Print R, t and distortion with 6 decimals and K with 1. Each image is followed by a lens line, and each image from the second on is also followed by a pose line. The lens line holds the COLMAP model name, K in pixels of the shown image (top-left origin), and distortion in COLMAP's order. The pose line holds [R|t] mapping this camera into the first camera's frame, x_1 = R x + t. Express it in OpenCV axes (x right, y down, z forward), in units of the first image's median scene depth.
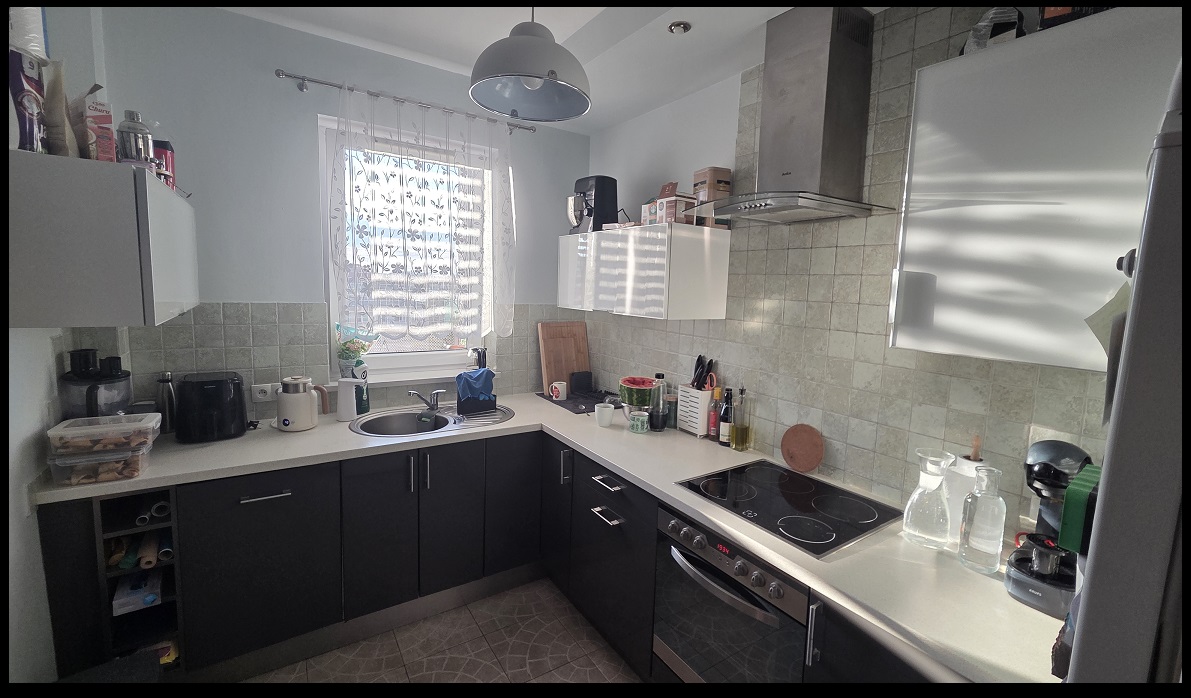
lens RADIAL K [[494.0, 0, 594.2], [0, 494.0, 345.0], [0, 0, 1]] dist [-0.012422, -0.000055]
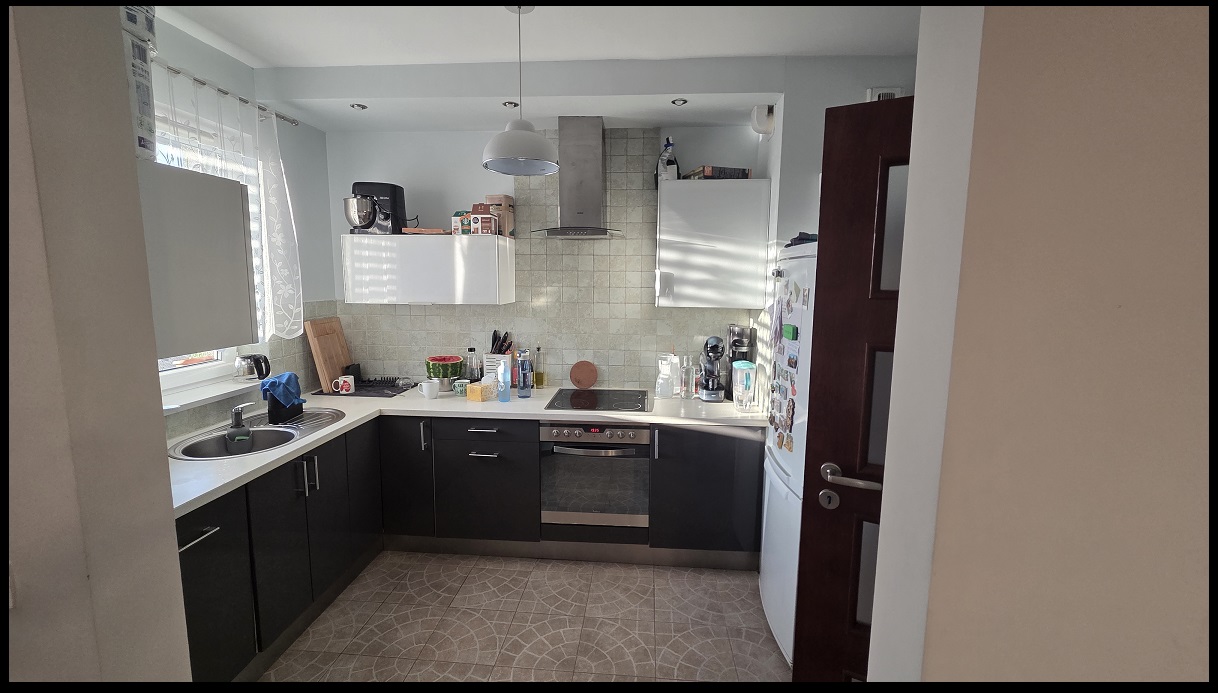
lens RADIAL K [[497.7, 0, 609.0], [0, 497.7, 346.5], [0, 0, 1]] dist [0.000928, 0.000067]
pose [[0.604837, -0.135393, 0.784755, -0.735197], [0.111155, 0.990148, 0.085158, -0.018221], [-0.788554, 0.035723, 0.613928, -0.094469]]
